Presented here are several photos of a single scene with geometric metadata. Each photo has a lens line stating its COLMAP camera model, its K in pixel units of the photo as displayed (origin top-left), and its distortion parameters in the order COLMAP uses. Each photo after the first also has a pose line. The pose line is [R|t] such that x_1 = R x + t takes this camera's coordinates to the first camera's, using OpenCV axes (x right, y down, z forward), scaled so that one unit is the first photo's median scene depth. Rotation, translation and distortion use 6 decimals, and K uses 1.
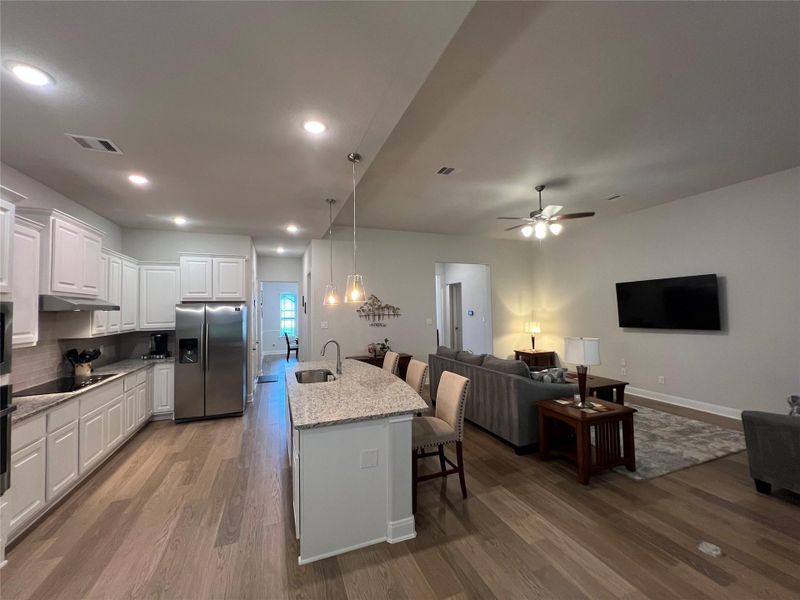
lens RADIAL K [[321.9, 0, 399.1], [0, 321.9, 298.1], [0, 0, 1]] dist [-0.001881, 0.000337]
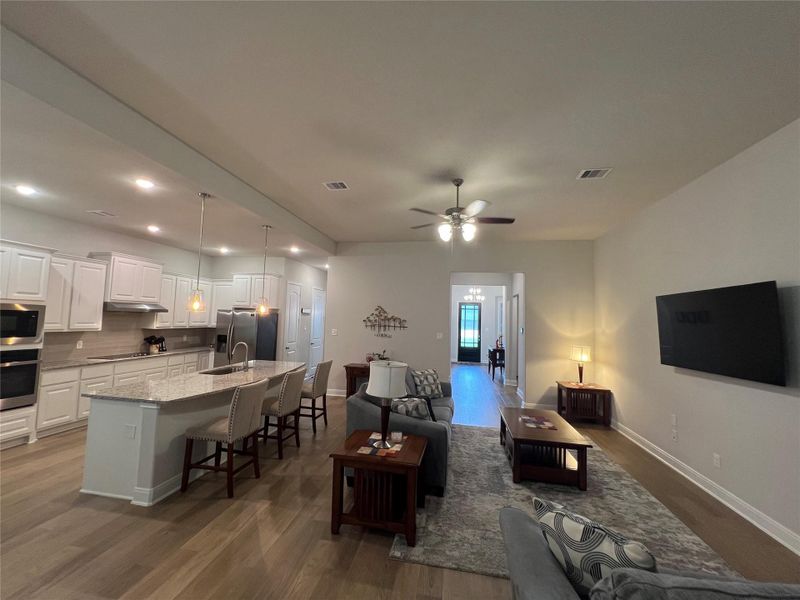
lens RADIAL K [[321.9, 0, 399.1], [0, 321.9, 298.1], [0, 0, 1]] dist [-0.001881, 0.000337]
pose [[0.854776, 0.009281, -0.518914, 0.707863], [-0.025595, 0.999377, -0.024287, -0.017185], [0.518365, 0.034042, 0.854482, 0.205560]]
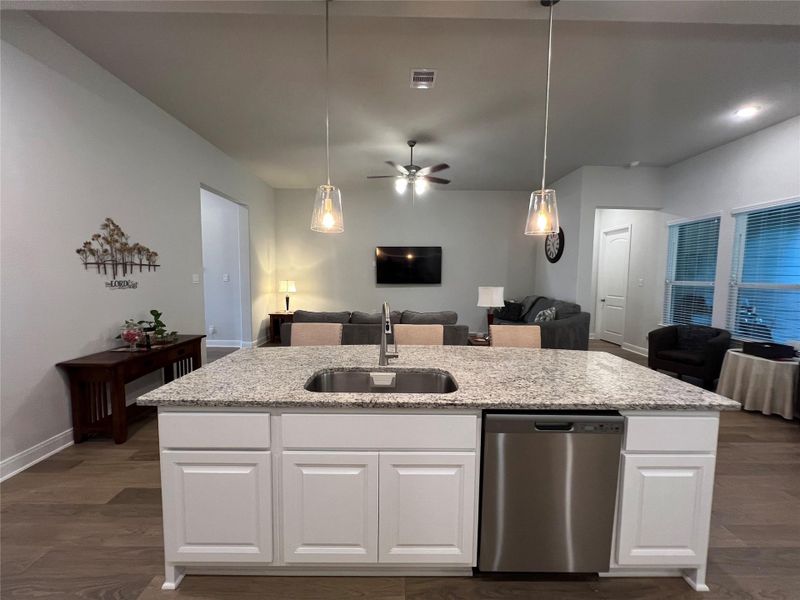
lens RADIAL K [[321.9, 0, 399.1], [0, 321.9, 298.1], [0, 0, 1]] dist [-0.001881, 0.000337]
pose [[0.353910, -0.049662, 0.933960, -0.515113], [-0.051761, 0.996019, 0.072576, 0.066078], [-0.933846, -0.074028, 0.349930, 0.619011]]
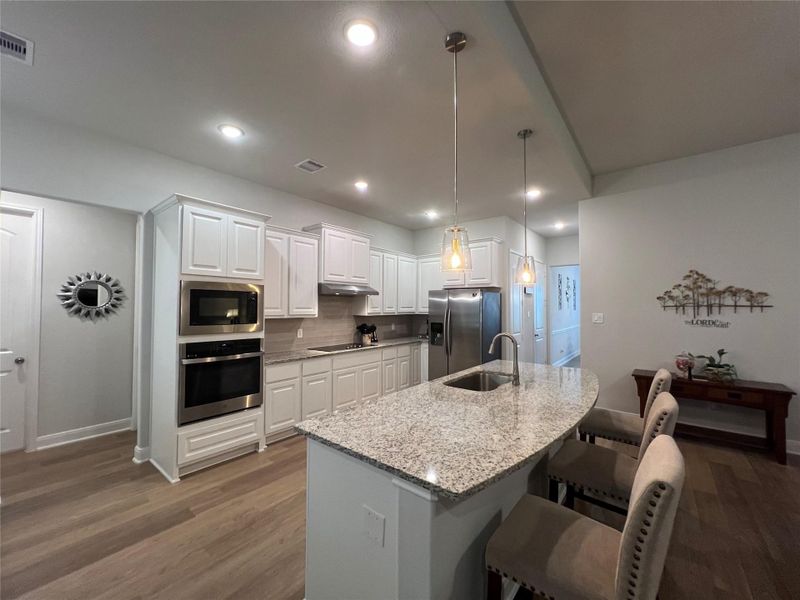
lens RADIAL K [[321.9, 0, 399.1], [0, 321.9, 298.1], [0, 0, 1]] dist [-0.001881, 0.000337]
pose [[0.500839, -0.004021, -0.865531, 0.211973], [0.019969, 0.999777, 0.006911, 0.034403], [0.865310, -0.020745, 0.500807, 0.352973]]
